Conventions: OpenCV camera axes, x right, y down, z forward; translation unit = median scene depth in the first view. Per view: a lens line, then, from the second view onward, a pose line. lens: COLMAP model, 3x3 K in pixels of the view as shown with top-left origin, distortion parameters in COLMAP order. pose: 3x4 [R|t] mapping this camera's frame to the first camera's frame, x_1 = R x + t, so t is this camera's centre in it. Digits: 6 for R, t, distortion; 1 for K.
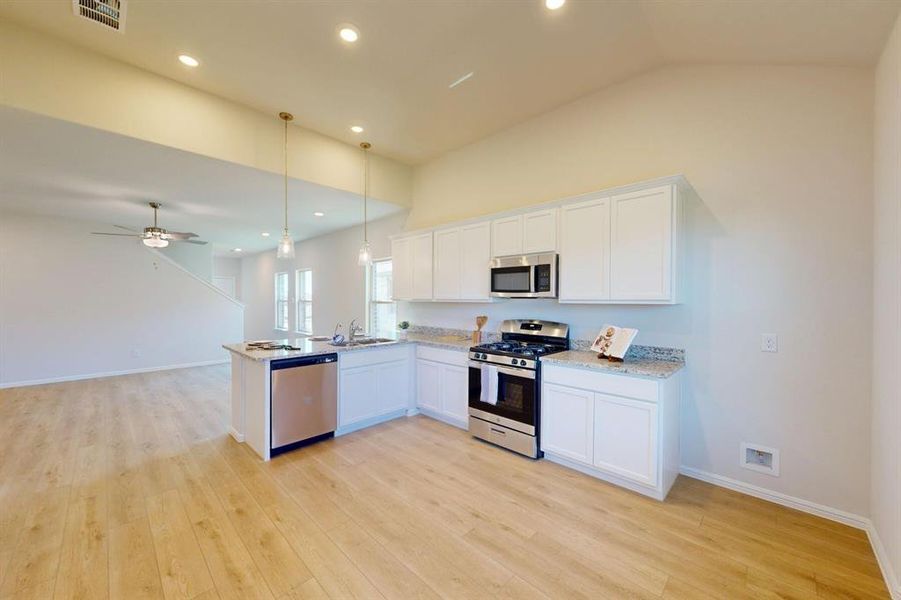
lens RADIAL K [[337.3, 0, 450.5], [0, 337.3, 300.0], [0, 0, 1]] dist [0.002306, 0.000218]
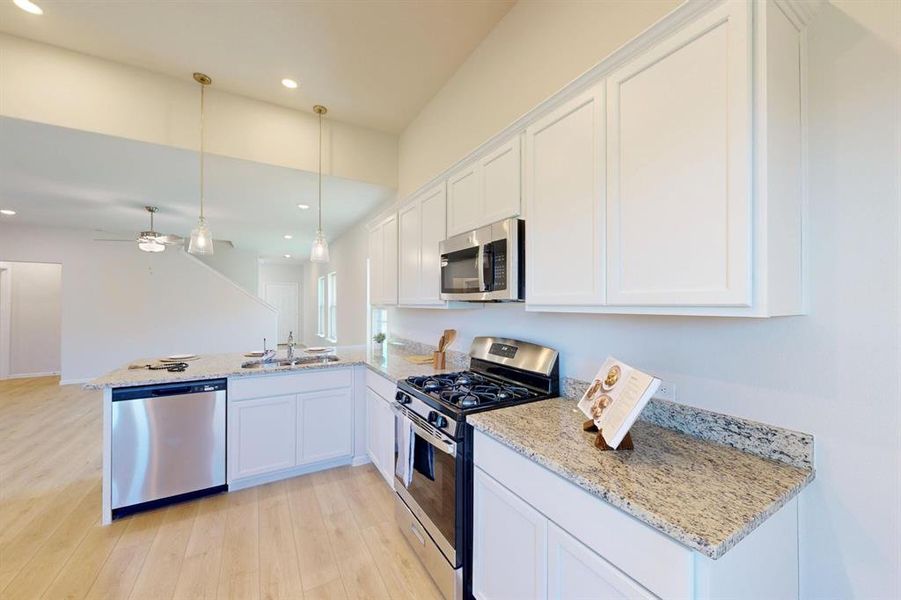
lens RADIAL K [[337.3, 0, 450.5], [0, 337.3, 300.0], [0, 0, 1]] dist [0.002306, 0.000218]
pose [[0.962496, -0.005017, -0.271249, 0.327435], [0.001298, 0.999903, -0.013889, -0.001307], [0.271292, 0.013016, 0.962409, 0.420397]]
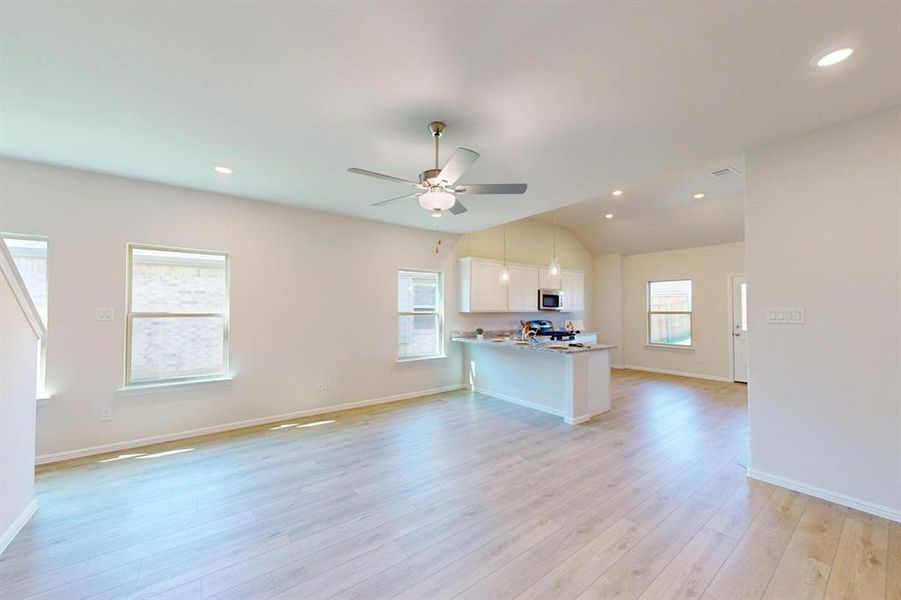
lens RADIAL K [[342.7, 0, 450.5], [0, 342.7, 300.0], [0, 0, 1]] dist [0.001209, 0.000097]
pose [[0.152429, 0.021897, 0.988072, -1.994369], [-0.001498, 0.999759, -0.021924, -0.018648], [-0.988313, 0.001862, 0.152425, 1.298196]]
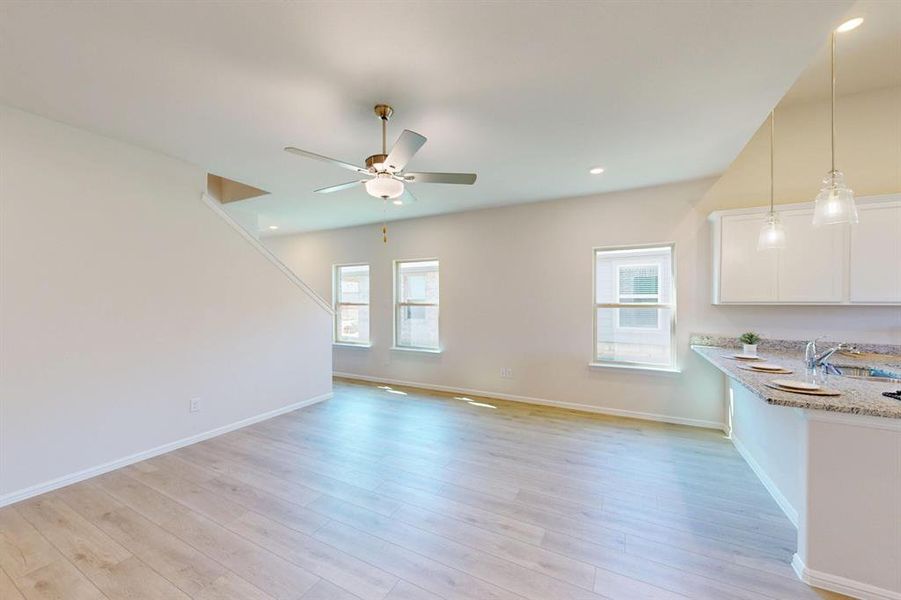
lens RADIAL K [[342.7, 0, 450.5], [0, 342.7, 300.0], [0, 0, 1]] dist [0.001209, 0.000097]
pose [[0.959775, -0.007856, 0.280660, -1.321881], [0.007029, 0.999967, 0.003955, -0.018256], [-0.280682, -0.001824, 0.959799, 0.697907]]
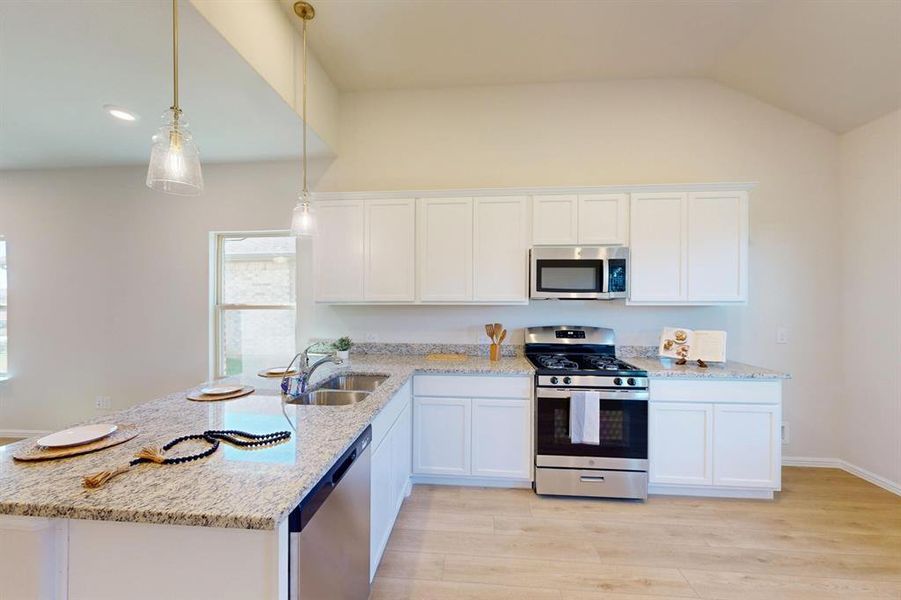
lens RADIAL K [[342.7, 0, 450.5], [0, 342.7, 300.0], [0, 0, 1]] dist [0.001209, 0.000097]
pose [[0.772741, -0.006015, 0.634694, -0.538609], [0.004808, 0.999982, 0.003623, -0.008648], [-0.634704, 0.000252, 0.772755, 0.567989]]
